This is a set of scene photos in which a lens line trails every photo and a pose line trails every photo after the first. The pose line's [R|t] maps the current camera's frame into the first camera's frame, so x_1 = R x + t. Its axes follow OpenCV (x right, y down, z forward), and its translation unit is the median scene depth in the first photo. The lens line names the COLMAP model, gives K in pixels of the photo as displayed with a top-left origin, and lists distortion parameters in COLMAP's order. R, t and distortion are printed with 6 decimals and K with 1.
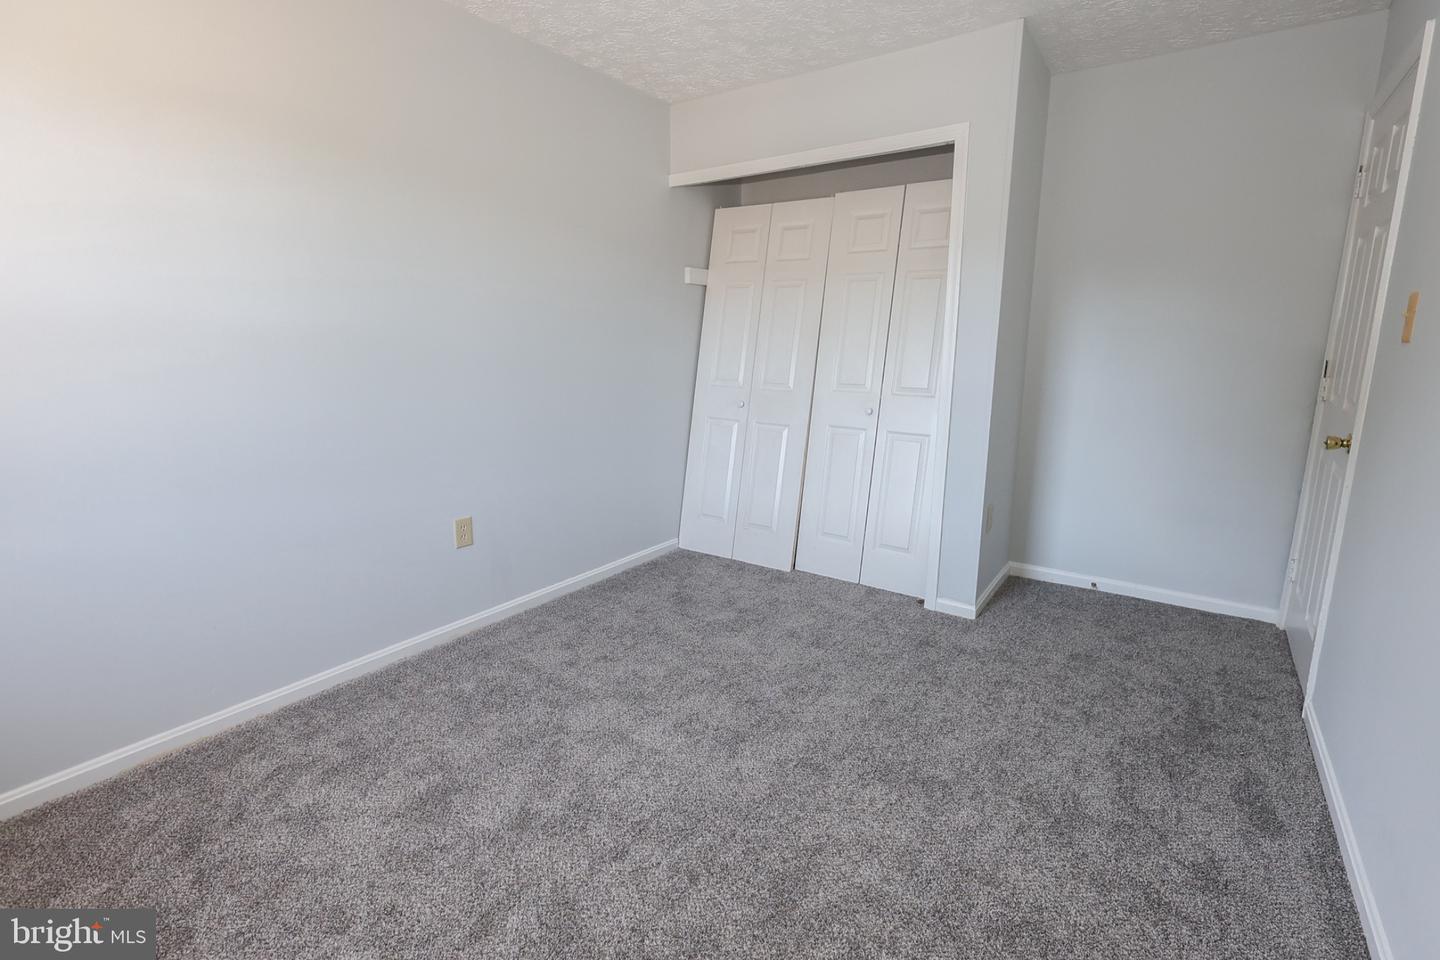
lens RADIAL K [[687.0, 0, 695.6], [0, 687.0, 478.7], [0, 0, 1]] dist [0.002635, 0.000272]
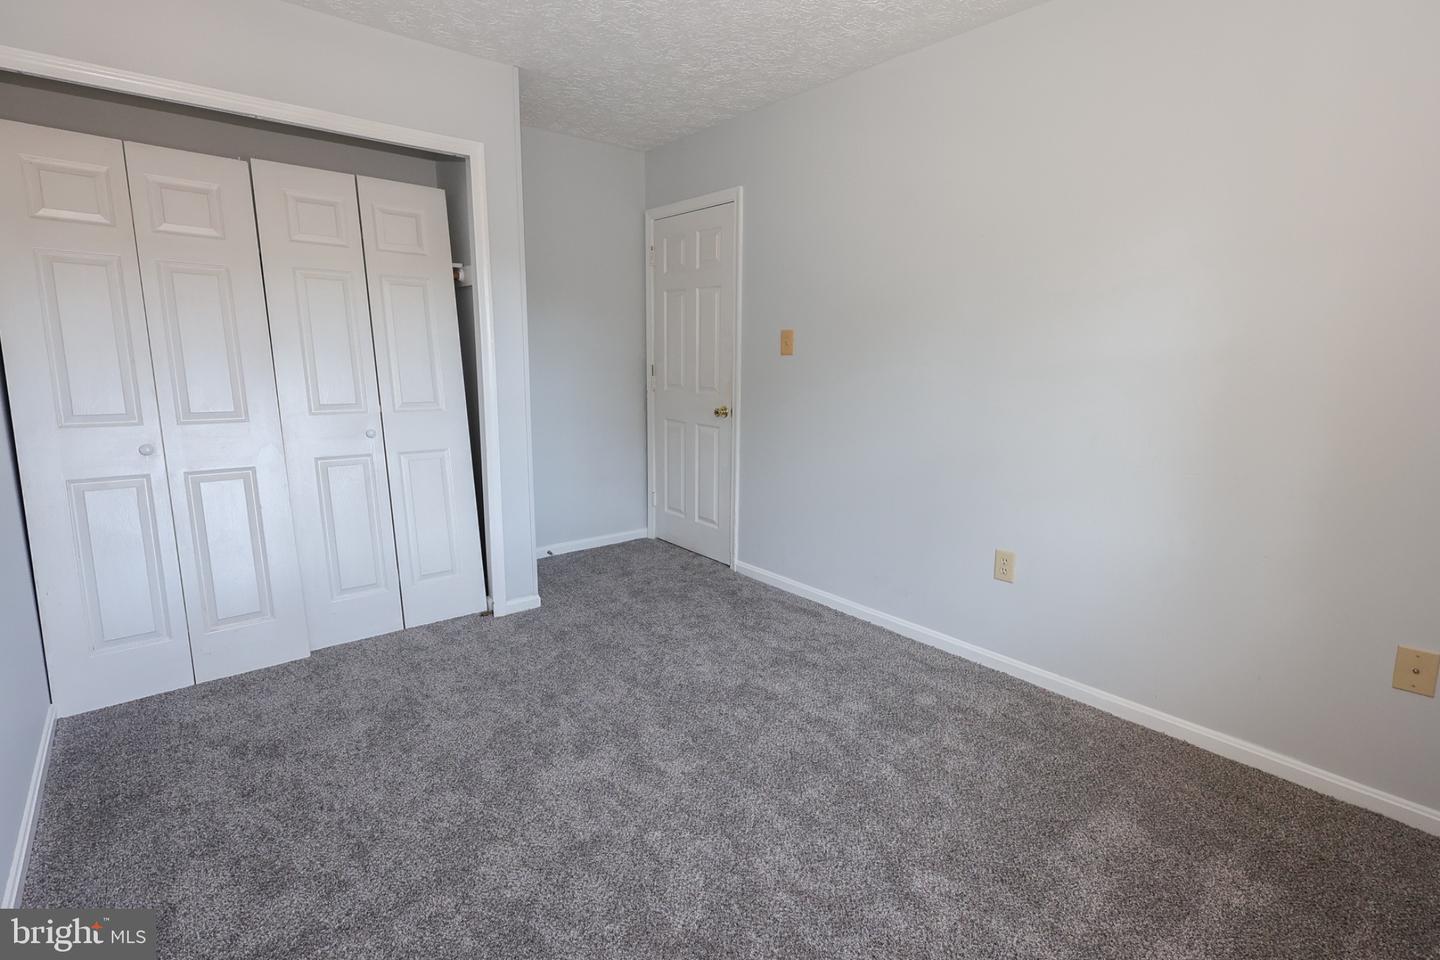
lens RADIAL K [[710.2, 0, 720.0], [0, 710.2, 477.0], [0, 0, 1]] dist [-0.000312, -0.000229]
pose [[0.207282, -0.168632, 0.963638, -0.608209], [0.186086, 0.973843, 0.130390, -0.092445], [-0.960420, 0.152292, 0.233240, 0.447788]]
